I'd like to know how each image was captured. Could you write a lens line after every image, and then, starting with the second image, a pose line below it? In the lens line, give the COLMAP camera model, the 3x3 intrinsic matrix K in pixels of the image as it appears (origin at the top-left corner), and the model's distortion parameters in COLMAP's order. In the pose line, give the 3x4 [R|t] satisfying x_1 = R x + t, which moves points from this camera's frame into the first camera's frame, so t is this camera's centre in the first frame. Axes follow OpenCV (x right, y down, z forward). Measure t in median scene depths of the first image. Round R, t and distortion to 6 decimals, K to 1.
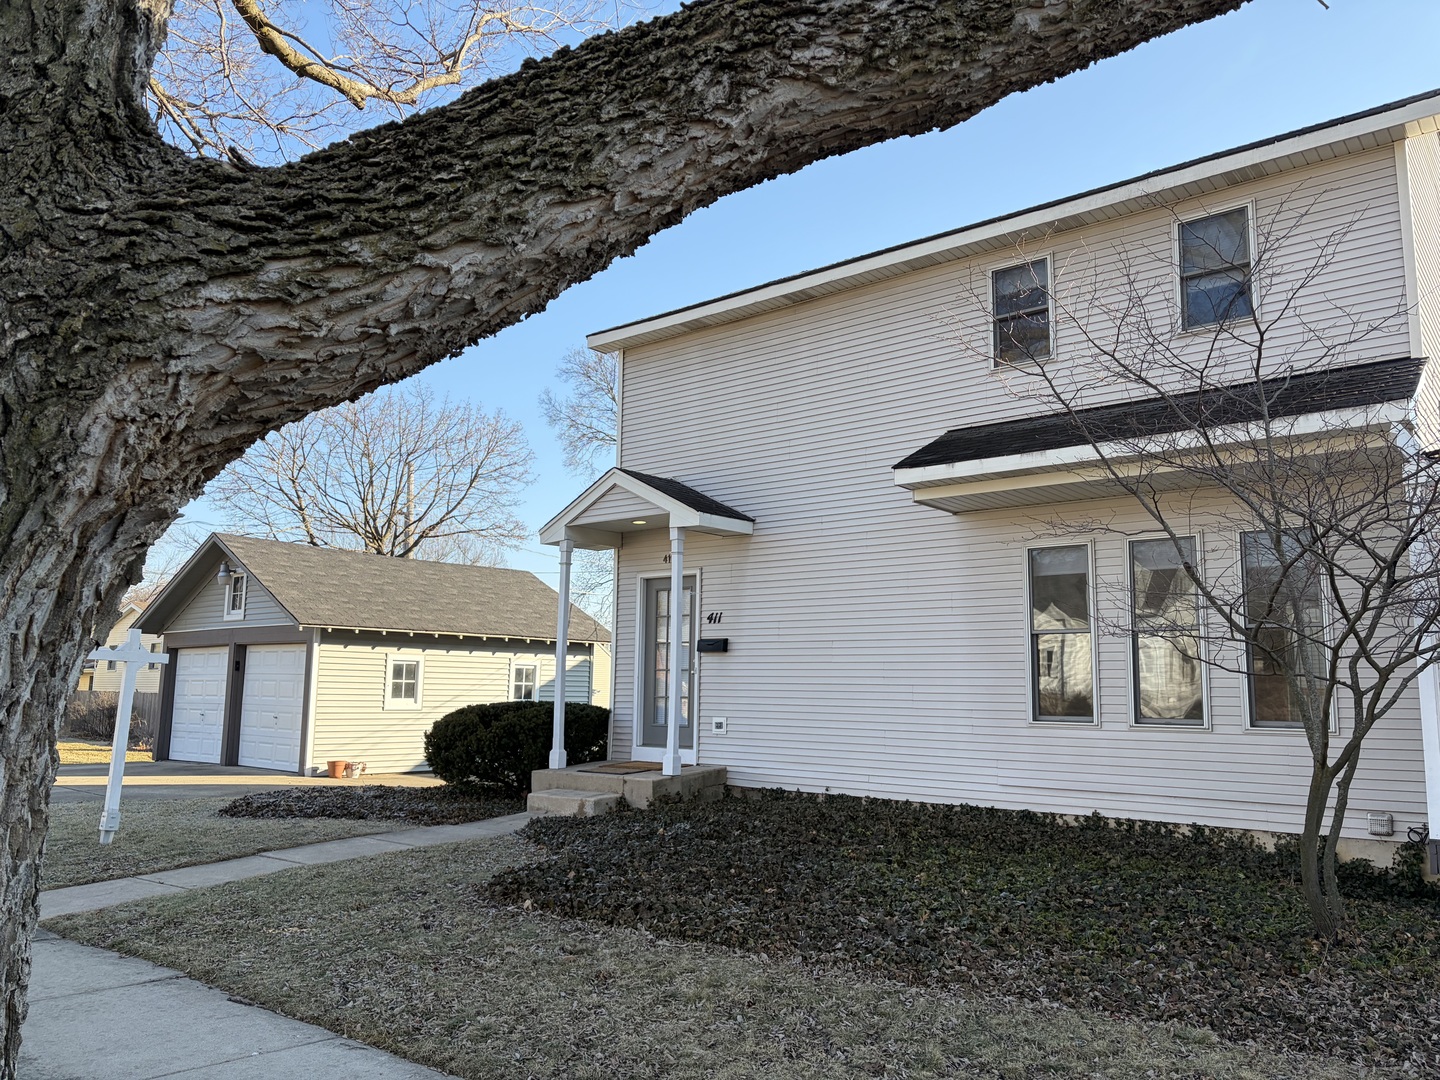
lens RADIAL K [[1090.6, 0, 720.0], [0, 1090.6, 540.0], [0, 0, 1]] dist [0.074831, -0.113392]
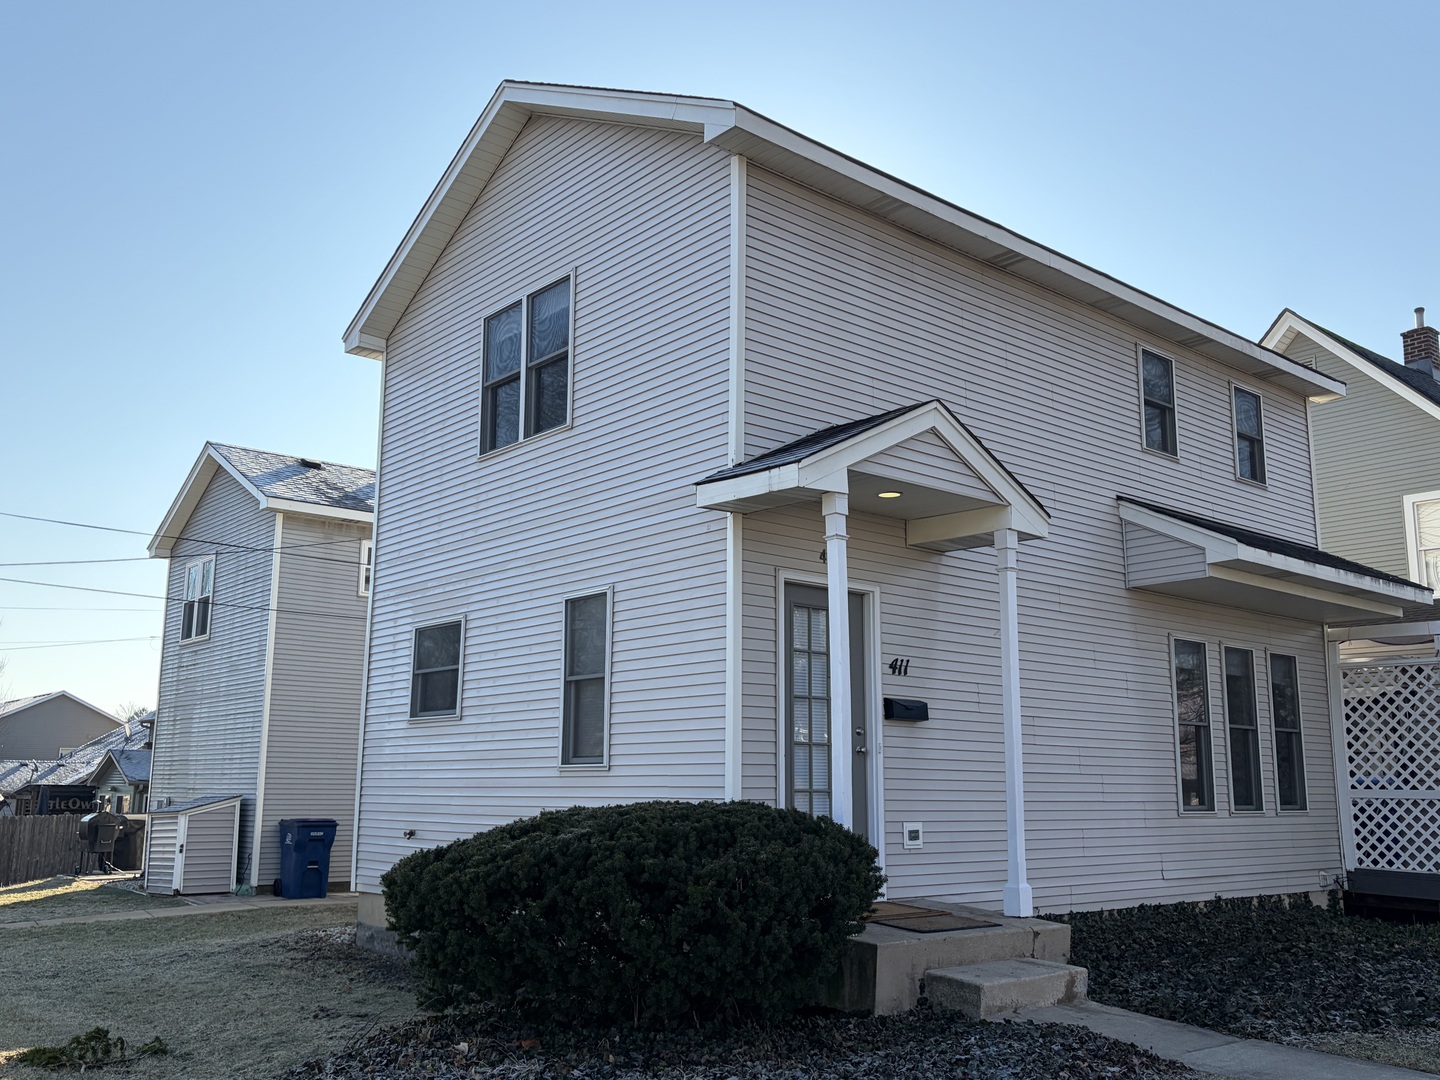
lens RADIAL K [[1281.6, 0, 720.0], [0, 1281.6, 540.0], [0, 0, 1]] dist [-0.002005, -0.010445]
pose [[0.181379, 0.174535, 0.967801, -0.778125], [-0.145686, 0.978035, -0.149077, 0.128090], [-0.972562, -0.113956, 0.202822, 0.972125]]
